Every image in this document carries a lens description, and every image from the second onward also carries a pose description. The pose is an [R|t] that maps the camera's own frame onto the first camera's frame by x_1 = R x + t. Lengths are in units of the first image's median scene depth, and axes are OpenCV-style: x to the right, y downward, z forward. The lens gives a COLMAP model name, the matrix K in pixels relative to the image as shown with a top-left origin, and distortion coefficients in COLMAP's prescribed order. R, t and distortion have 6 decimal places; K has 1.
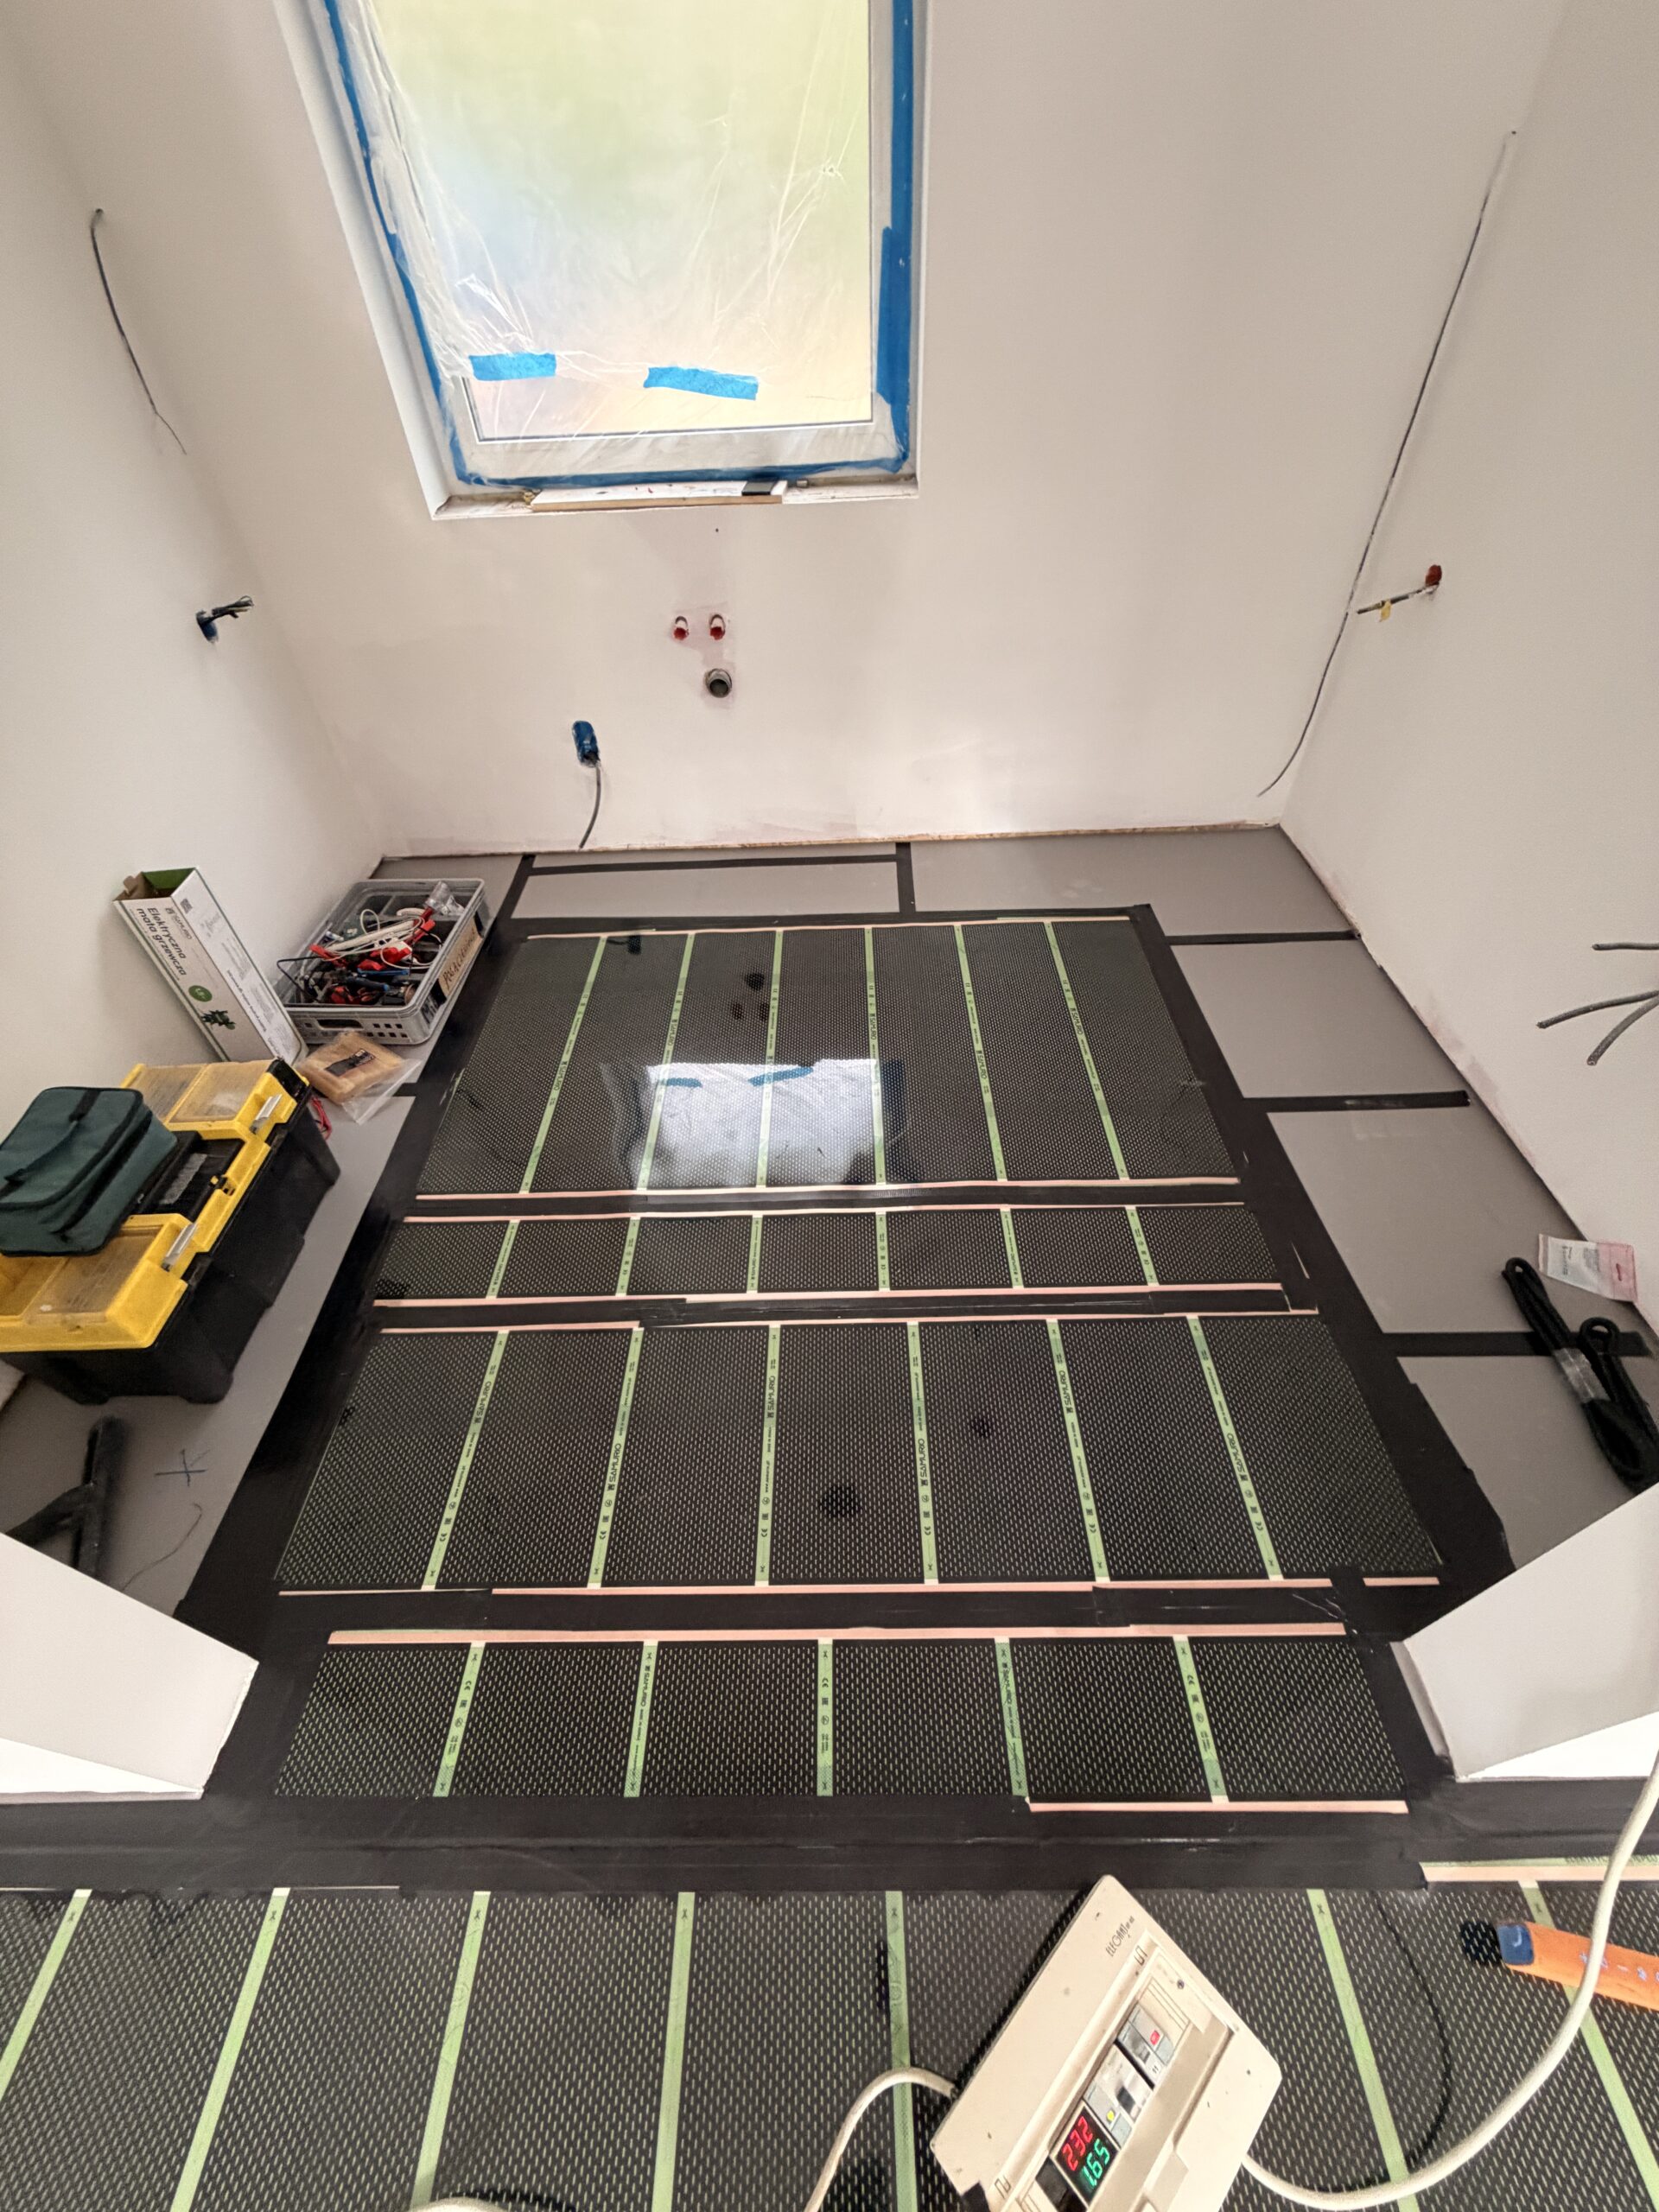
lens RADIAL K [[870.0, 0, 817.7], [0, 870.0, 1110.7], [0, 0, 1]] dist [0.004365, -0.000623]
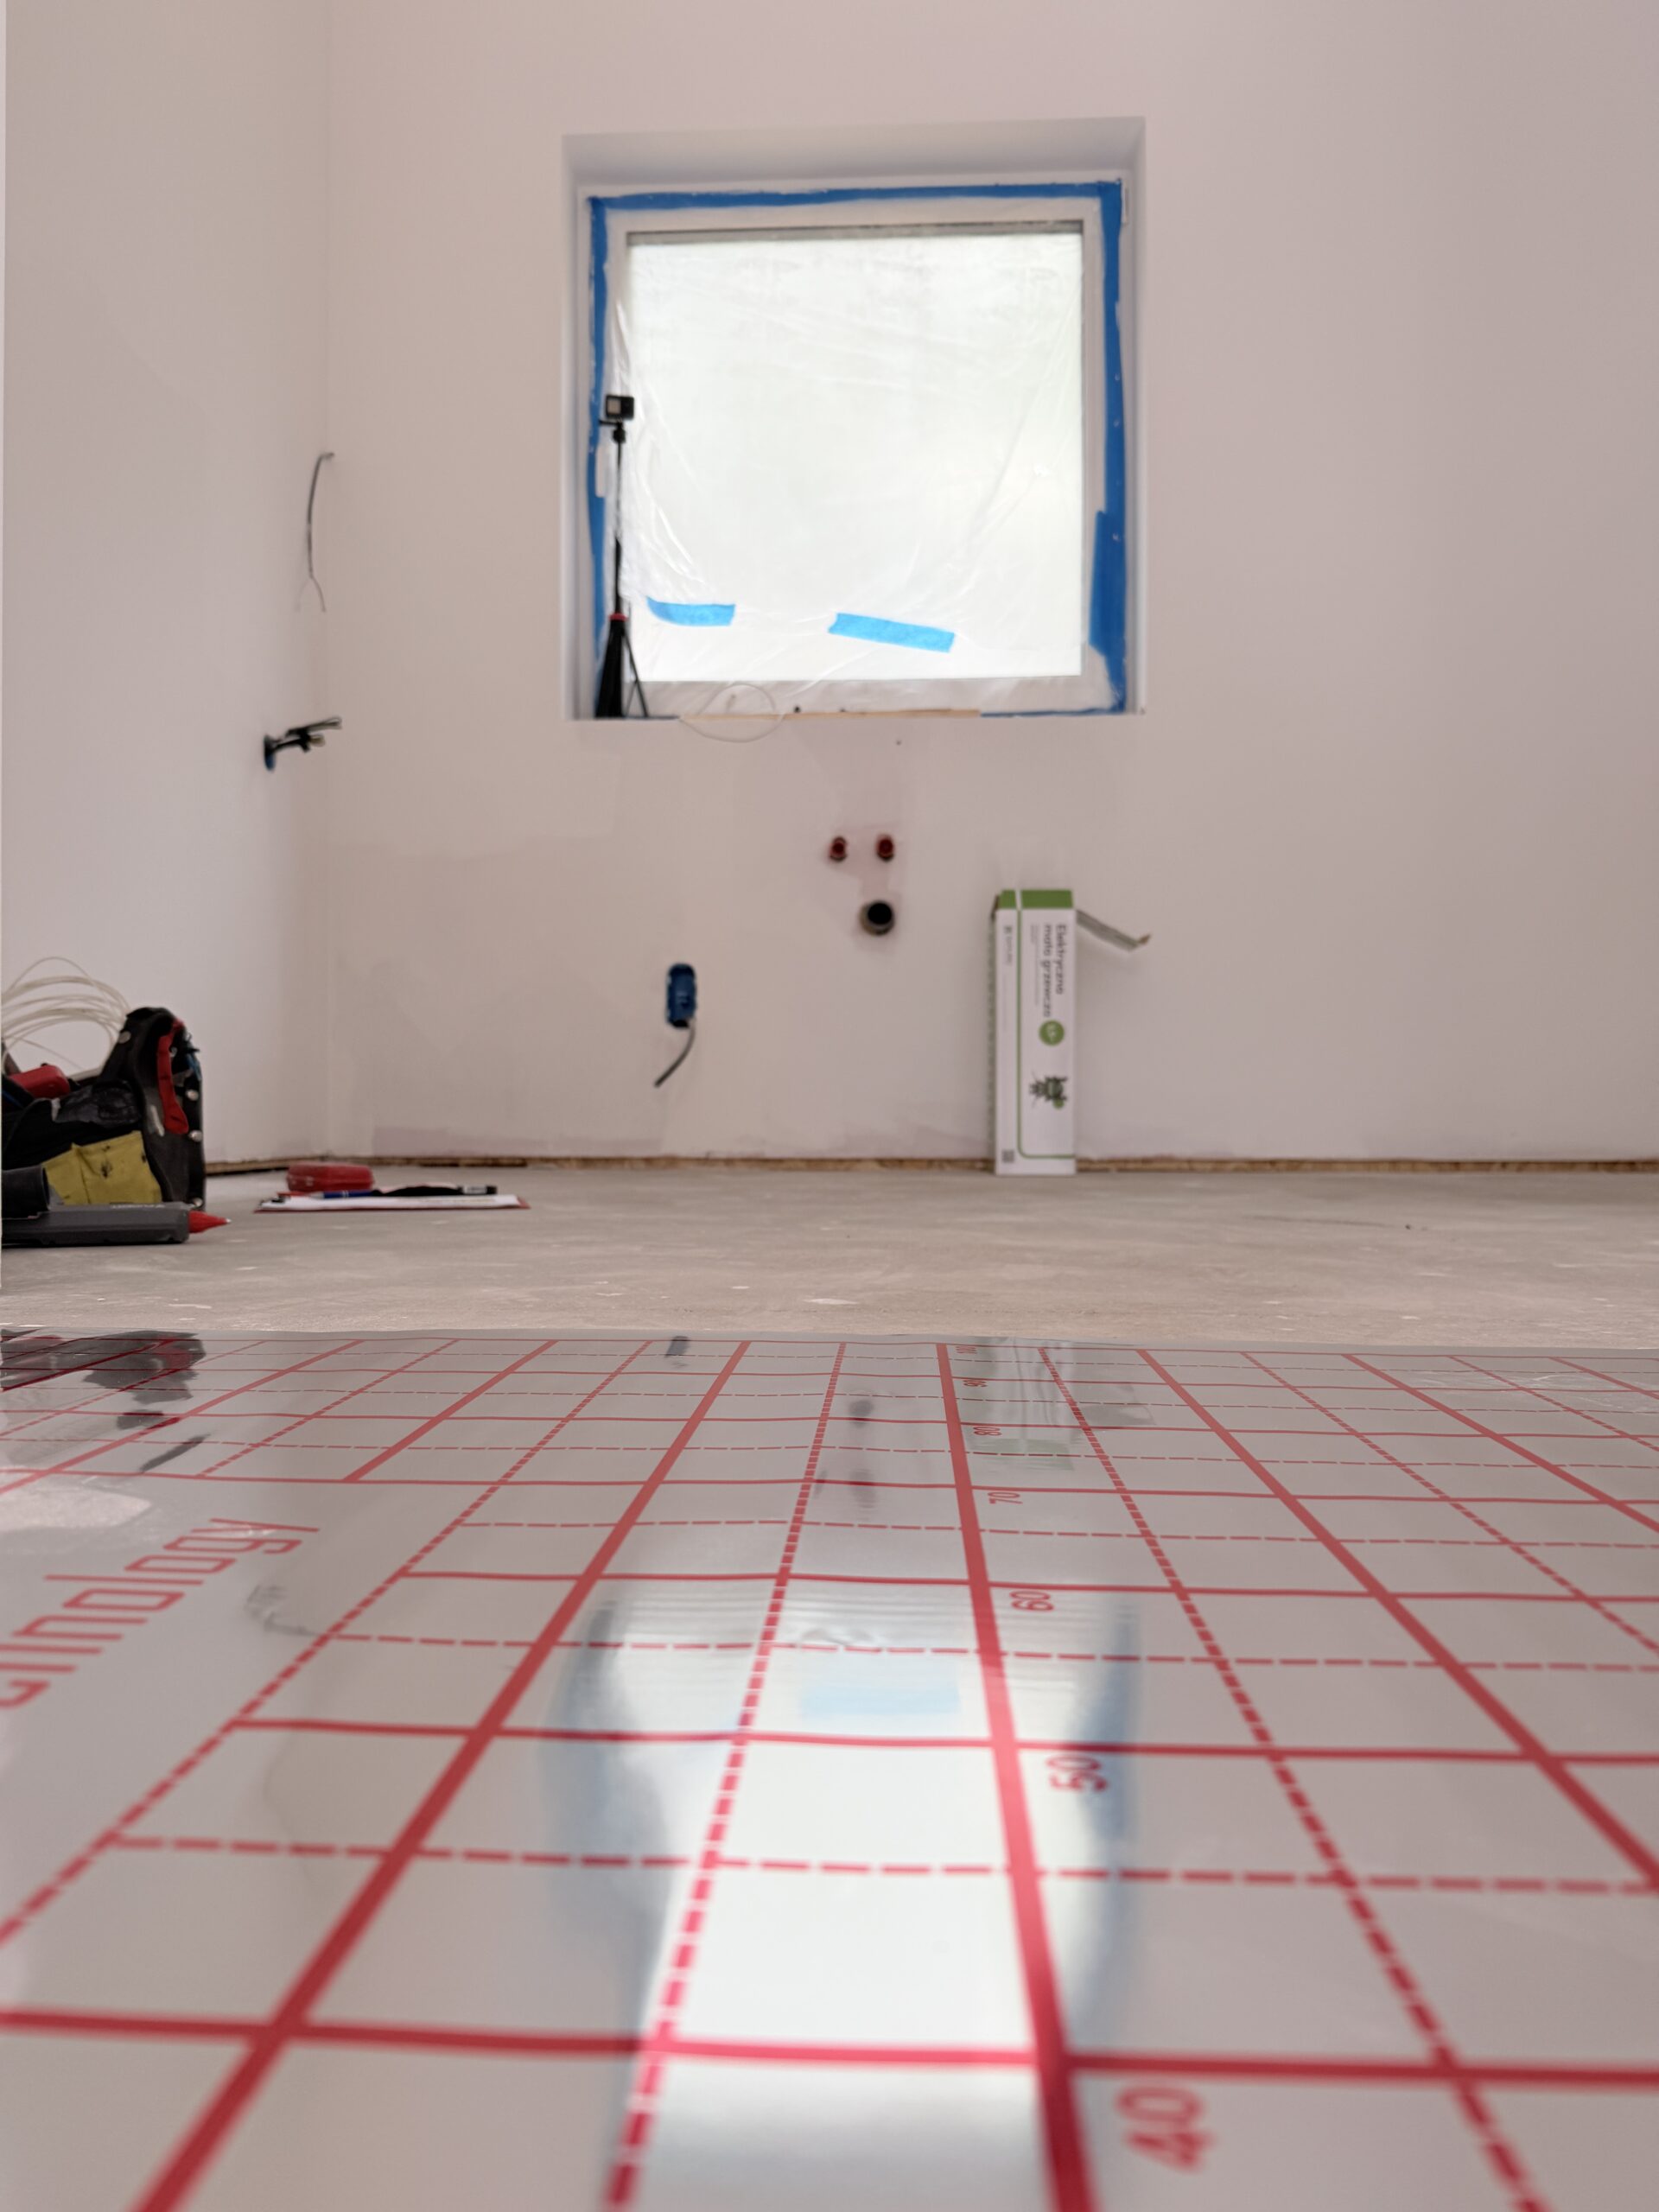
lens RADIAL K [[1550.3, 0, 828.0], [0, 1550.3, 1114.8], [0, 0, 1]] dist [0.028207, -0.031404]
pose [[0.997792, 0.041855, -0.051567, -0.107732], [-0.066033, 0.708359, -0.702757, 0.721321], [0.007114, 0.704610, 0.709559, 0.242599]]
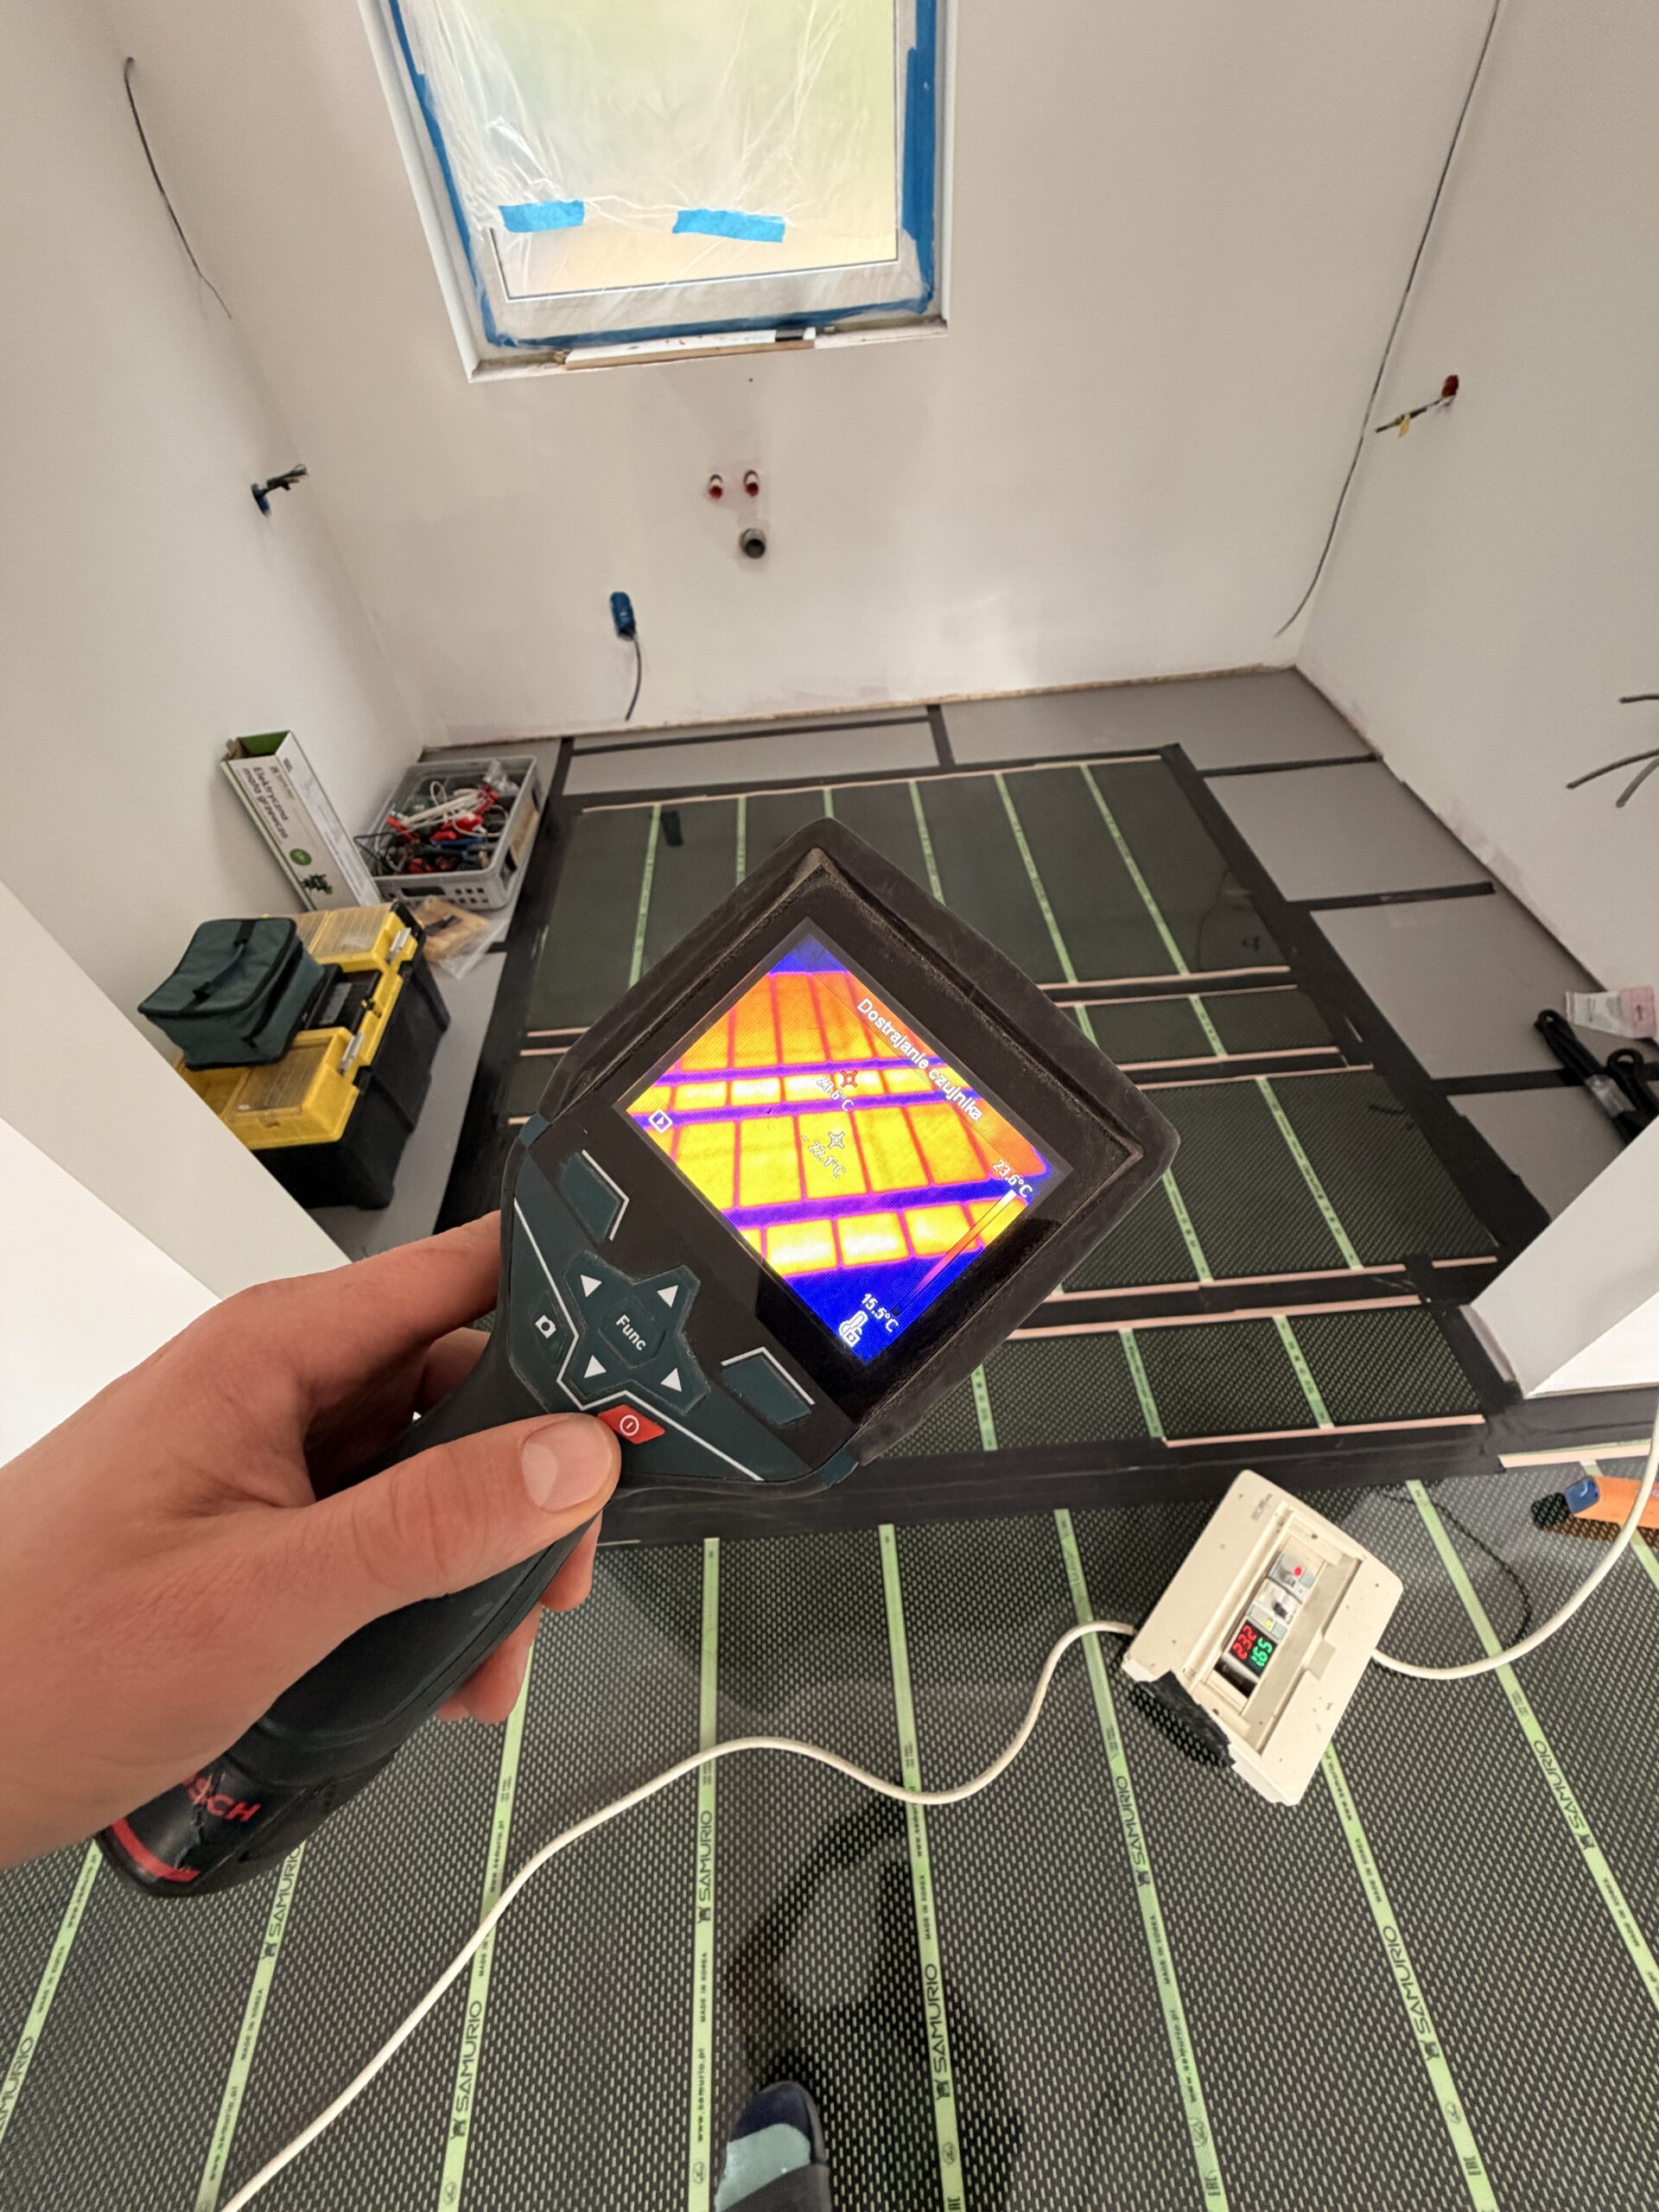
lens RADIAL K [[870.0, 0, 824.2], [0, 870.0, 1101.1], [0, 0, 1]] dist [0.004365, -0.000623]
pose [[0.997819, -0.063396, 0.018388, -0.119030], [0.062219, 0.996333, 0.058729, 0.136242], [-0.022043, -0.057457, 0.998105, -0.076496]]
